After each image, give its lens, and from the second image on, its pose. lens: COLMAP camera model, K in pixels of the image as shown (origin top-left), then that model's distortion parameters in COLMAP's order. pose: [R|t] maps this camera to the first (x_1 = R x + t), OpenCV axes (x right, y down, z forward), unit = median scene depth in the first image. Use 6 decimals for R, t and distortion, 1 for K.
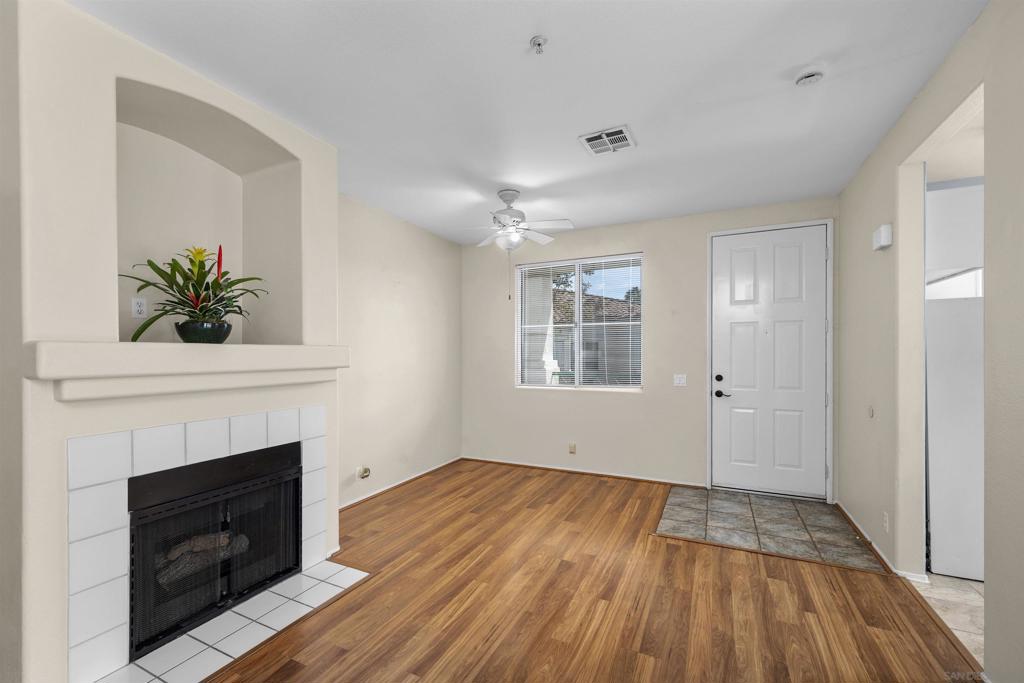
lens RADIAL K [[427.1, 0, 512.2], [0, 427.1, 350.3], [0, 0, 1]] dist [0.002559, 0.000115]
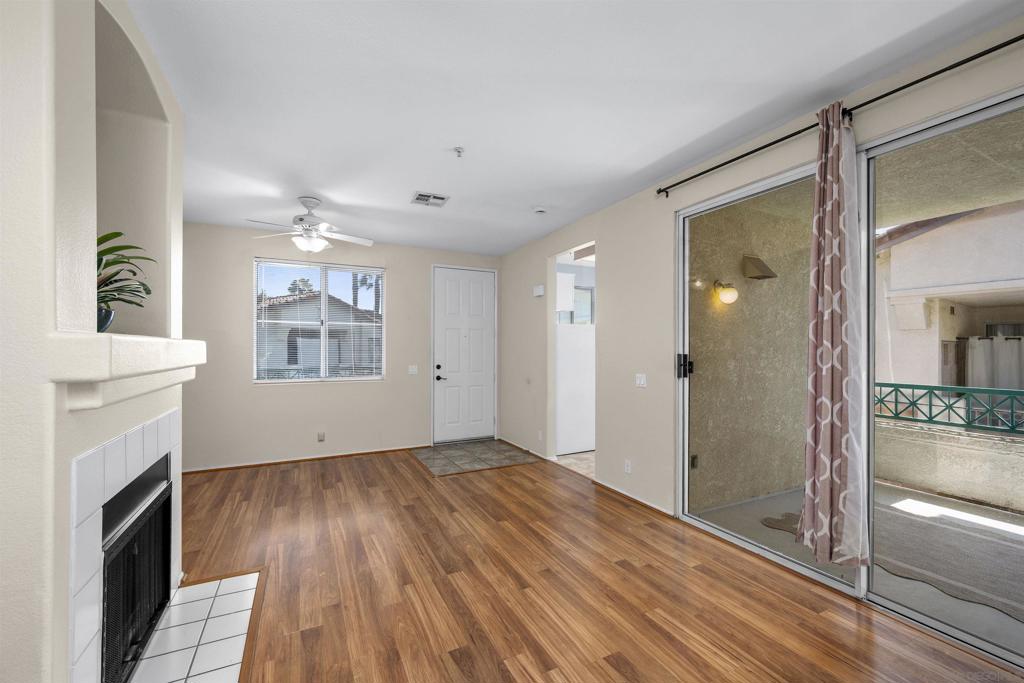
lens RADIAL K [[412.7, 0, 514.8], [0, 412.7, 340.3], [0, 0, 1]] dist [0.000830, -0.000131]
pose [[0.602637, 0.019269, 0.797782, -0.729745], [-0.008522, 0.999807, -0.017711, -0.002356], [-0.797970, 0.003874, 0.602685, -0.050187]]
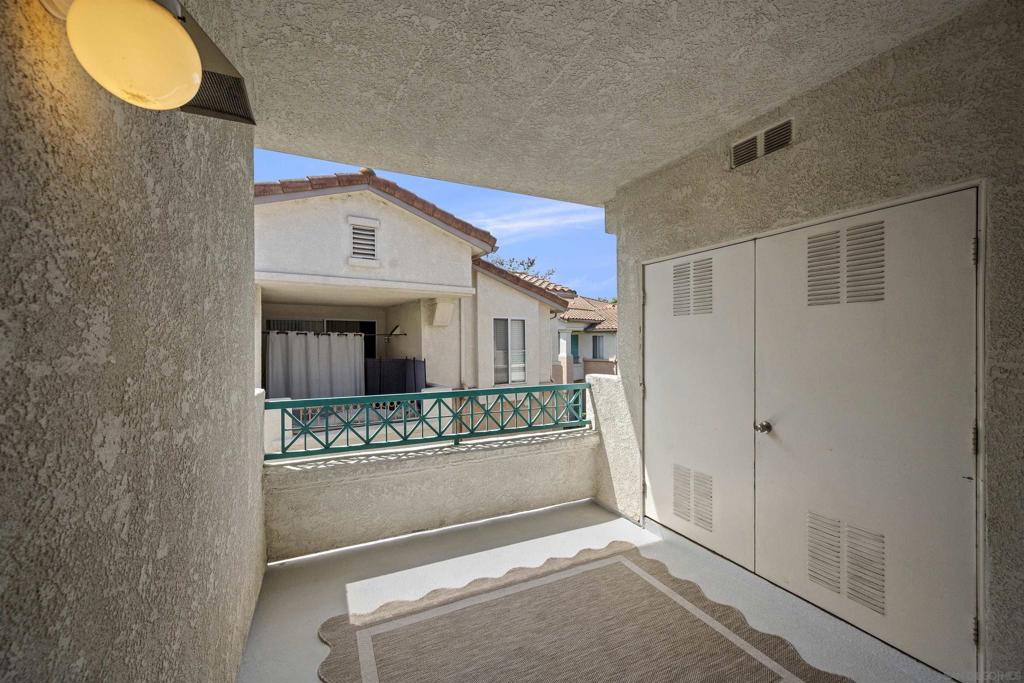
lens RADIAL K [[408.4, 0, 507.7], [0, 408.4, 345.3], [0, 0, 1]] dist [0.000200, -0.000058]
pose [[-0.769482, -0.001409, 0.638667, 0.502019], [0.000679, 0.999995, 0.003023, -0.018402], [-0.638668, 0.002760, -0.769477, 0.271213]]
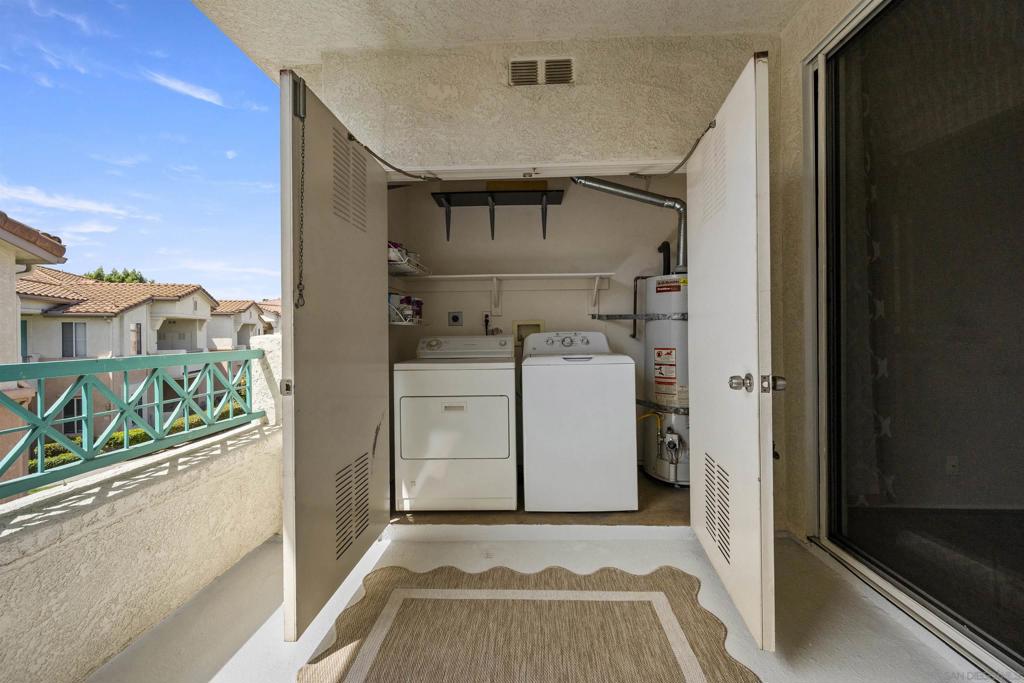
lens RADIAL K [[404.1, 0, 513.6], [0, 404.1, 338.3], [0, 0, 1]] dist [-0.003007, -0.000280]
pose [[-0.922214, 0.014938, -0.386391, 1.062225], [0.015156, 0.999882, 0.002483, 0.107405], [0.386383, -0.003567, -0.922332, -0.028835]]
